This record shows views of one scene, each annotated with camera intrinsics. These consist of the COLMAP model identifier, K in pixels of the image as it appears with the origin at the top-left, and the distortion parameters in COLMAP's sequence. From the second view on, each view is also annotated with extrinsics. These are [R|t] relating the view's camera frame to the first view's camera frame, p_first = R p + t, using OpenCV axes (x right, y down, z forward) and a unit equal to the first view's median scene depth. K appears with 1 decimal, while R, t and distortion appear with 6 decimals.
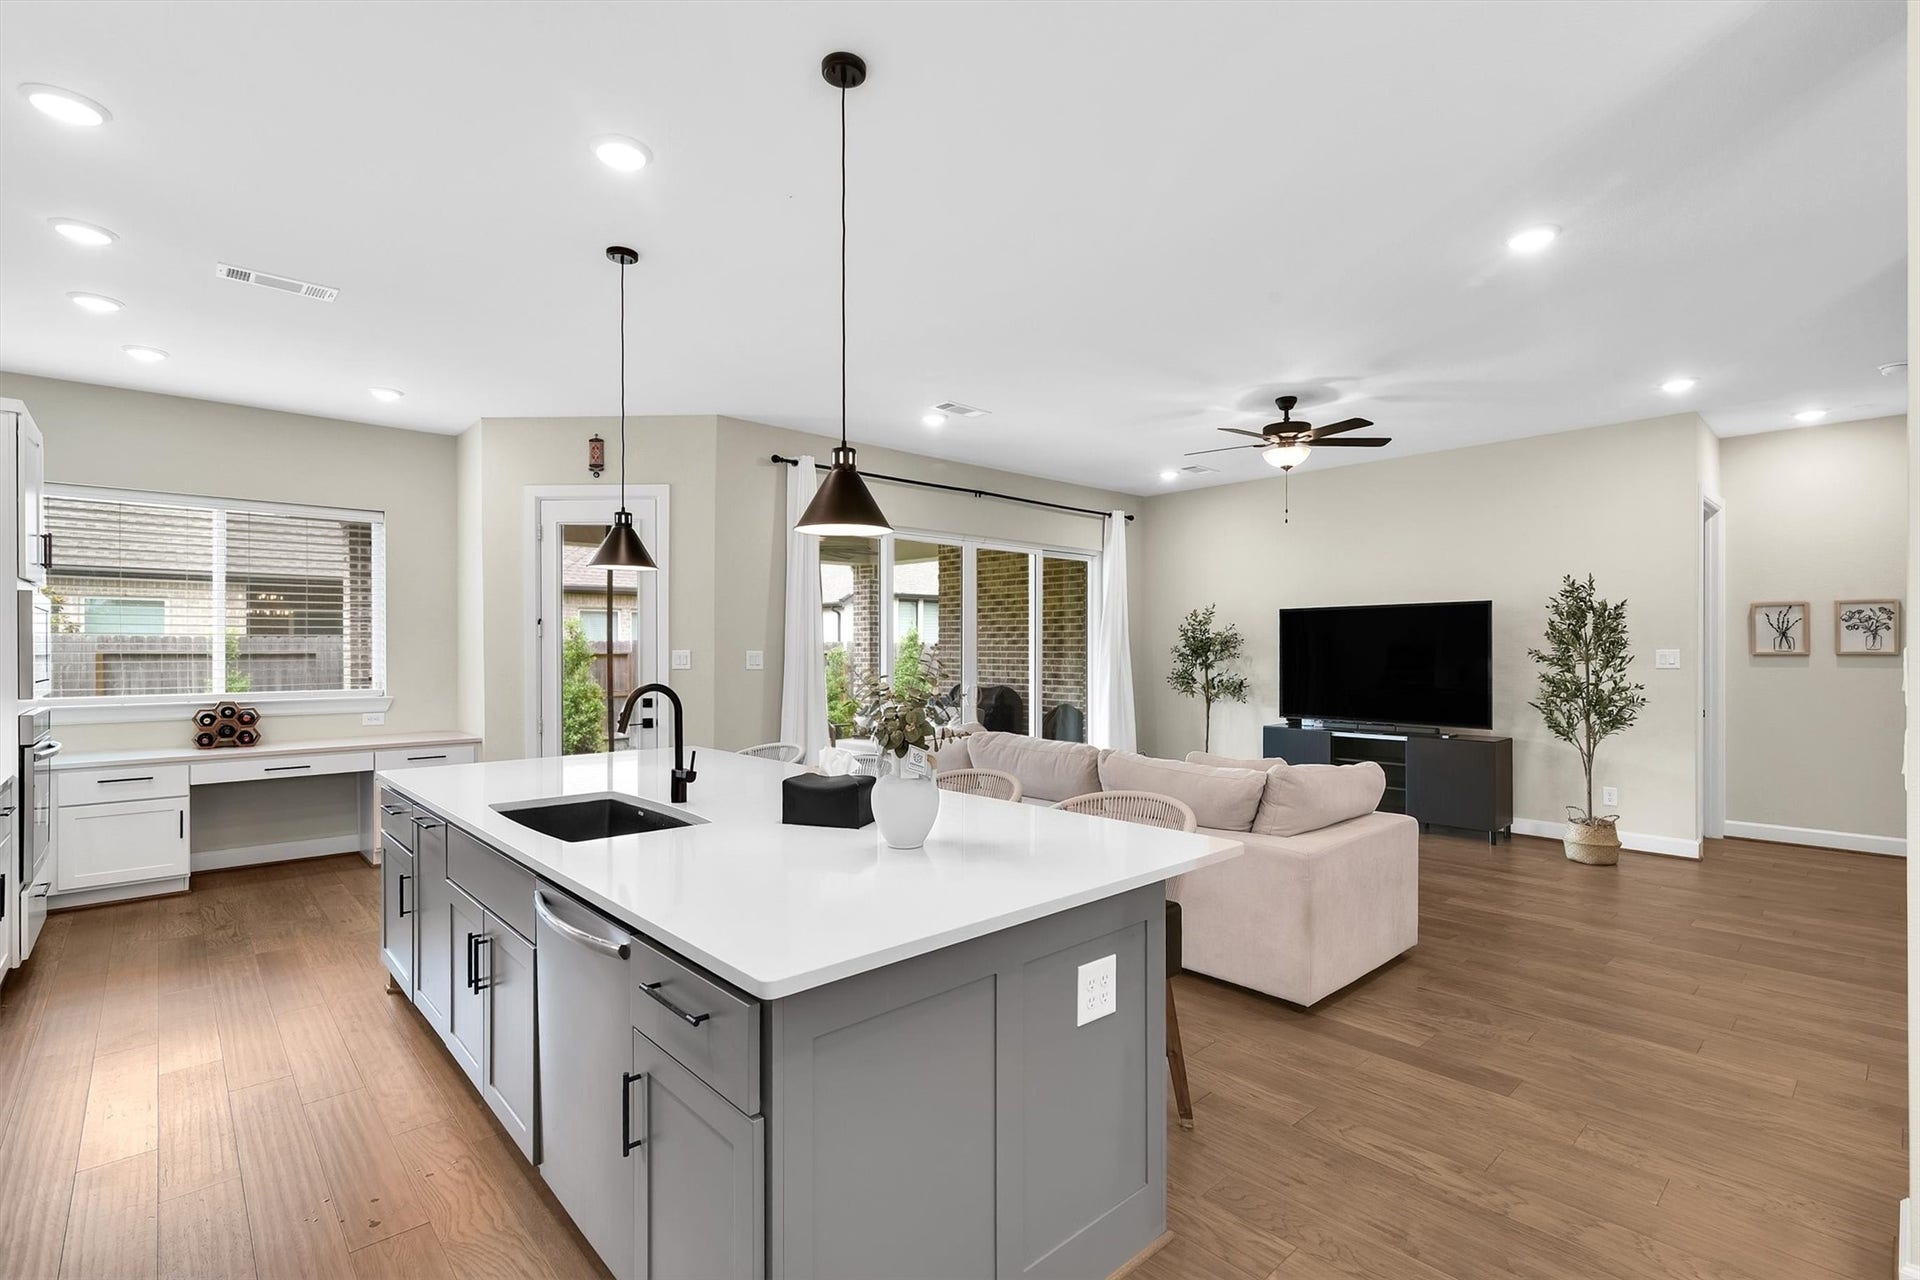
lens RADIAL K [[872.9, 0, 960.0], [0, 872.9, 640.0], [0, 0, 1]] dist [0.002613, 0.000285]
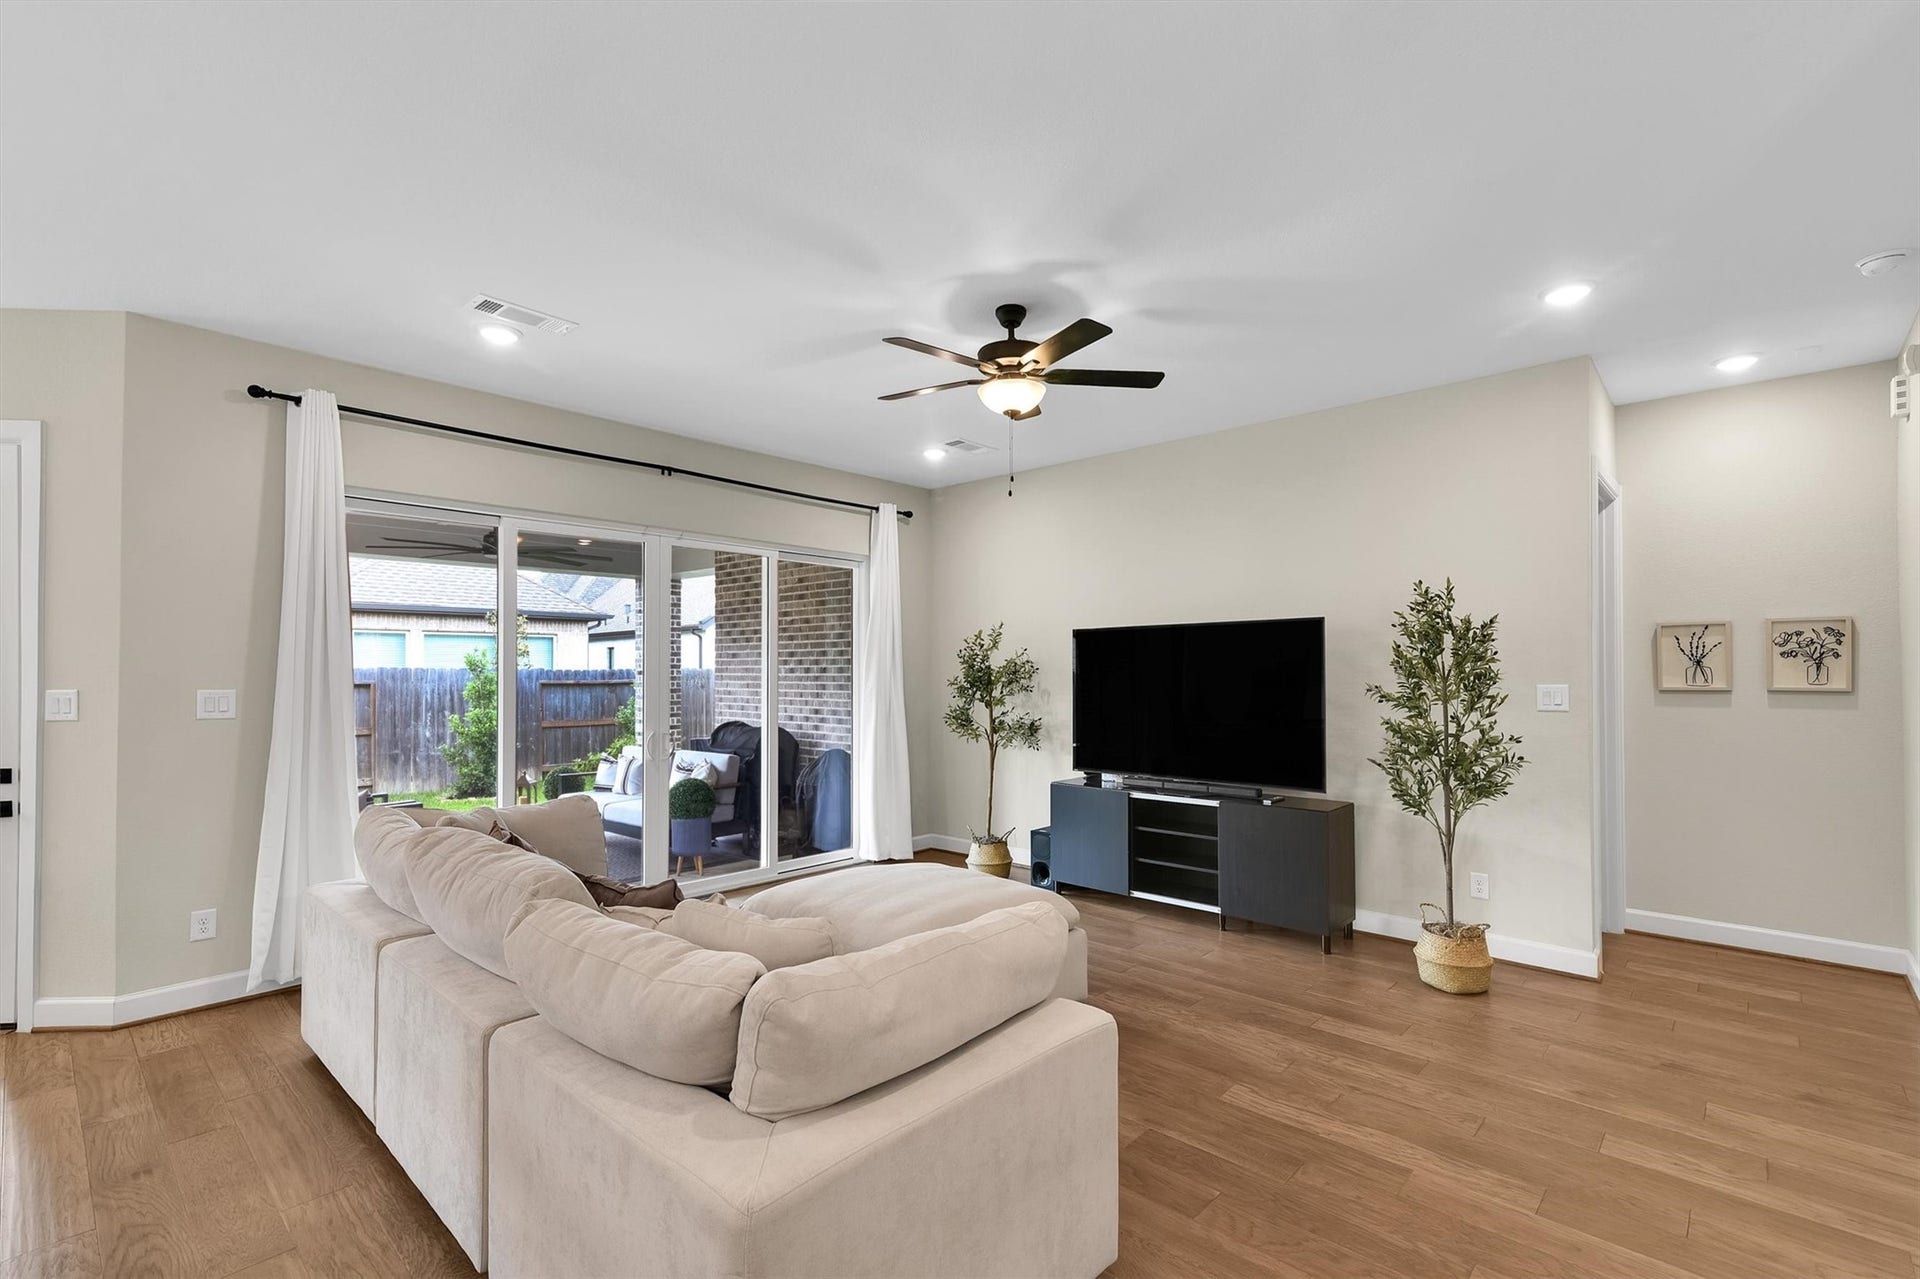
lens RADIAL K [[858.9, 0, 957.6], [0, 858.9, 657.6], [0, 0, 1]] dist [0.014228, 0.000225]
pose [[0.996466, 0.000485, 0.083991, 0.260089], [0.000163, 0.999970, -0.007713, -0.006180], [-0.083993, 0.007699, 0.996437, 0.330026]]
